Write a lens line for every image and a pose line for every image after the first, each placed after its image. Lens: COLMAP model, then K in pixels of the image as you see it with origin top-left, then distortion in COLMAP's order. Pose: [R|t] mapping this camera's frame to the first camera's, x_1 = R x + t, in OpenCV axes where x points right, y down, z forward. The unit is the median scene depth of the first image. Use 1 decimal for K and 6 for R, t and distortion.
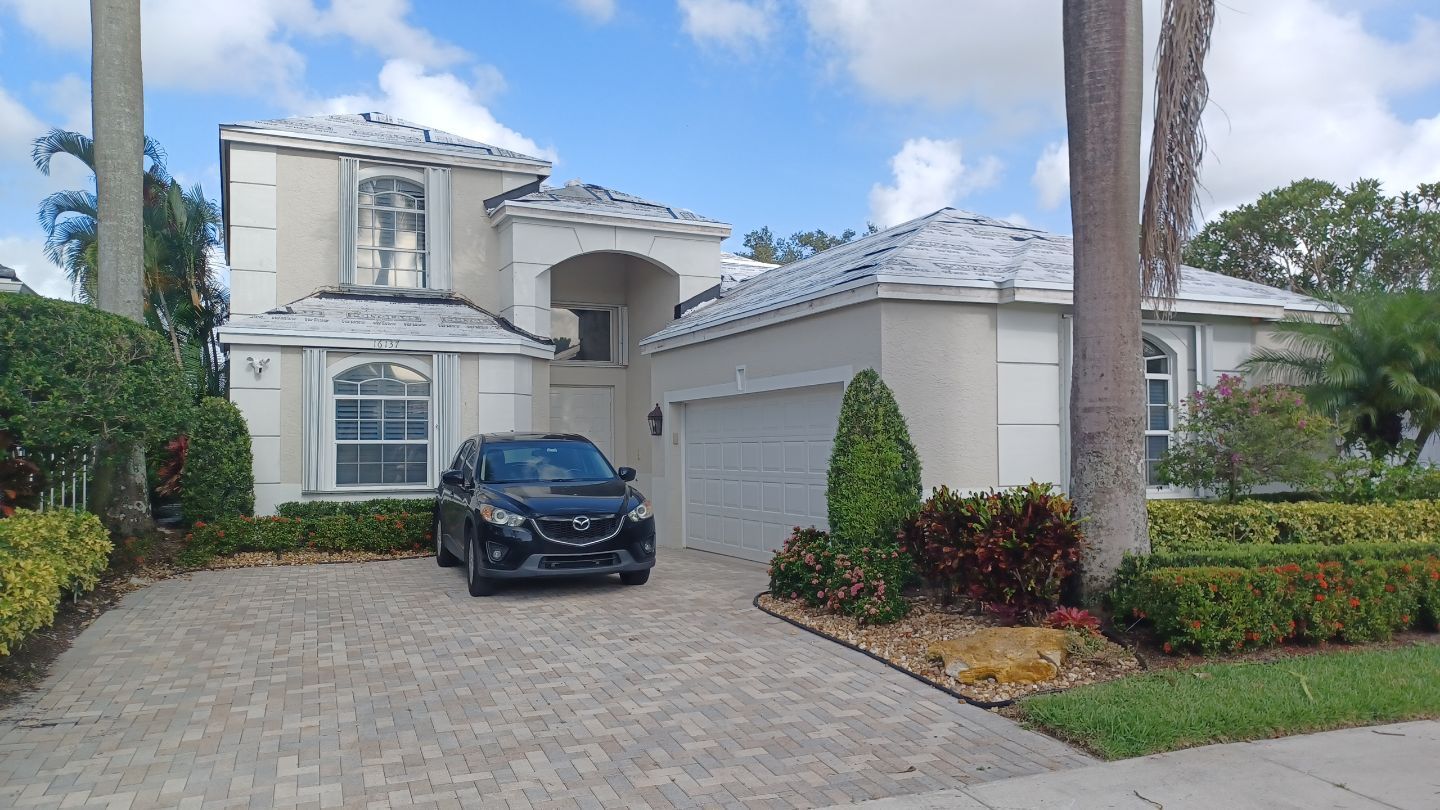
lens RADIAL K [[1044.2, 0, 729.3], [0, 1044.2, 435.5], [0, 0, 1]] dist [0.033389, -0.003857]
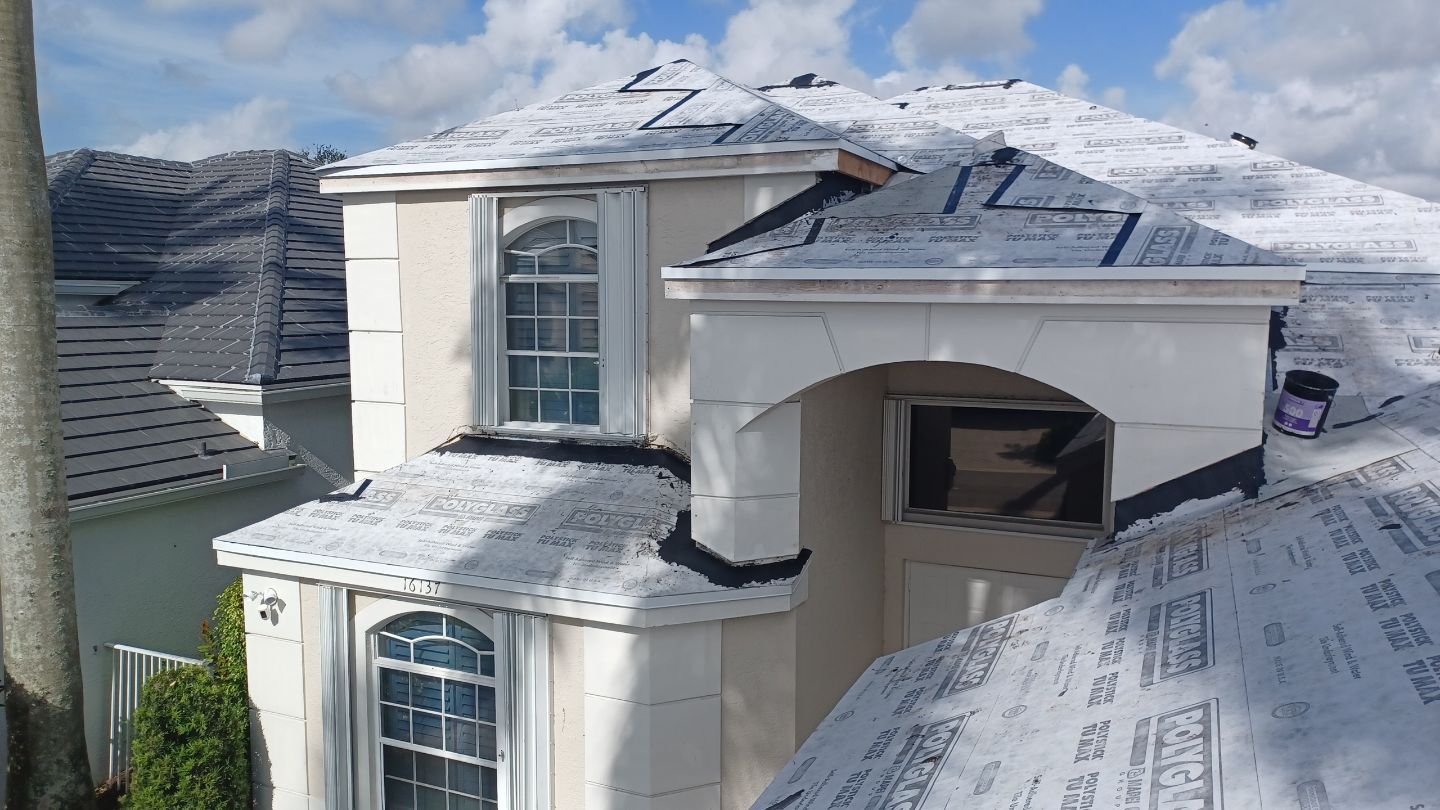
lens RADIAL K [[1044.2, 0, 729.3], [0, 1044.2, 435.5], [0, 0, 1]] dist [0.033389, -0.003857]
pose [[0.659092, 0.107382, -0.744356, 0.138007], [0.008165, 0.988674, 0.149857, -0.216260], [0.752018, -0.104848, 0.650751, 0.713265]]
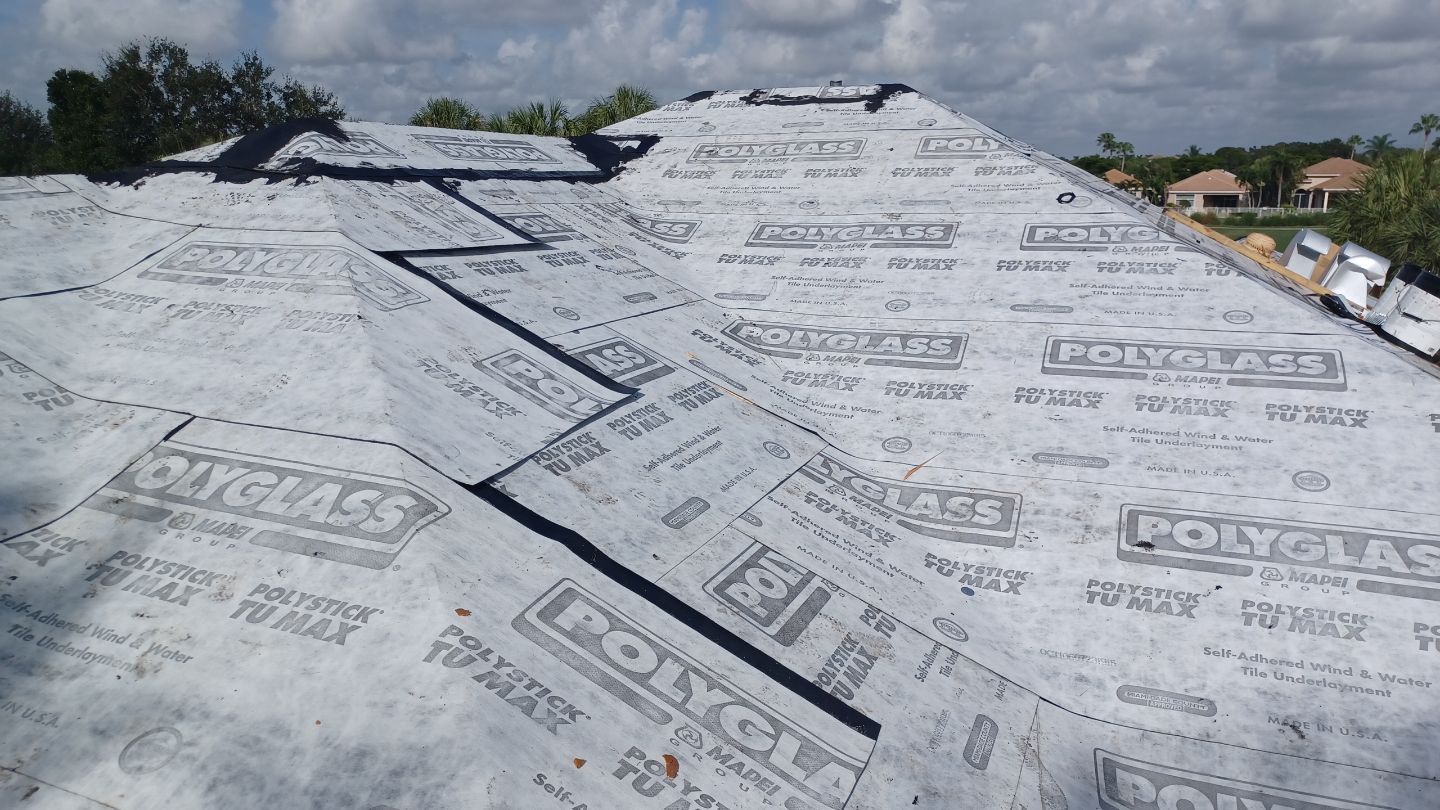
lens RADIAL K [[1044.2, 0, 729.3], [0, 1044.2, 435.5], [0, 0, 1]] dist [0.033389, -0.003857]
pose [[0.686402, 0.180474, -0.704473, -0.119215], [0.015664, 0.964823, 0.262434, -0.346891], [0.727054, -0.191170, 0.659429, 1.144240]]
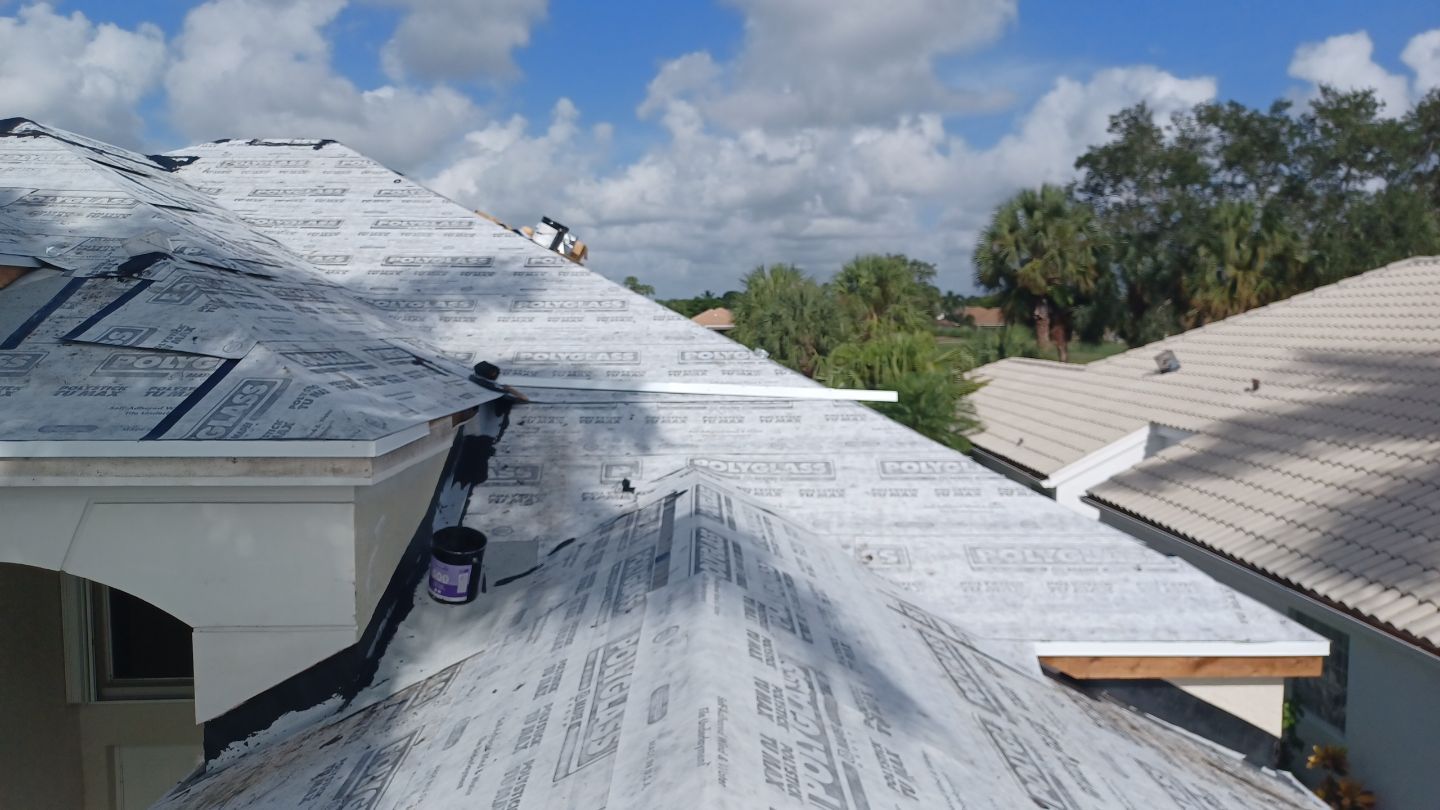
lens RADIAL K [[1044.2, 0, 729.3], [0, 1044.2, 435.5], [0, 0, 1]] dist [0.033389, -0.003857]
pose [[0.919256, 0.049719, -0.390507, 0.206879], [0.003310, 0.990981, 0.133963, -0.258302], [0.393645, -0.124439, 0.910801, 0.853587]]
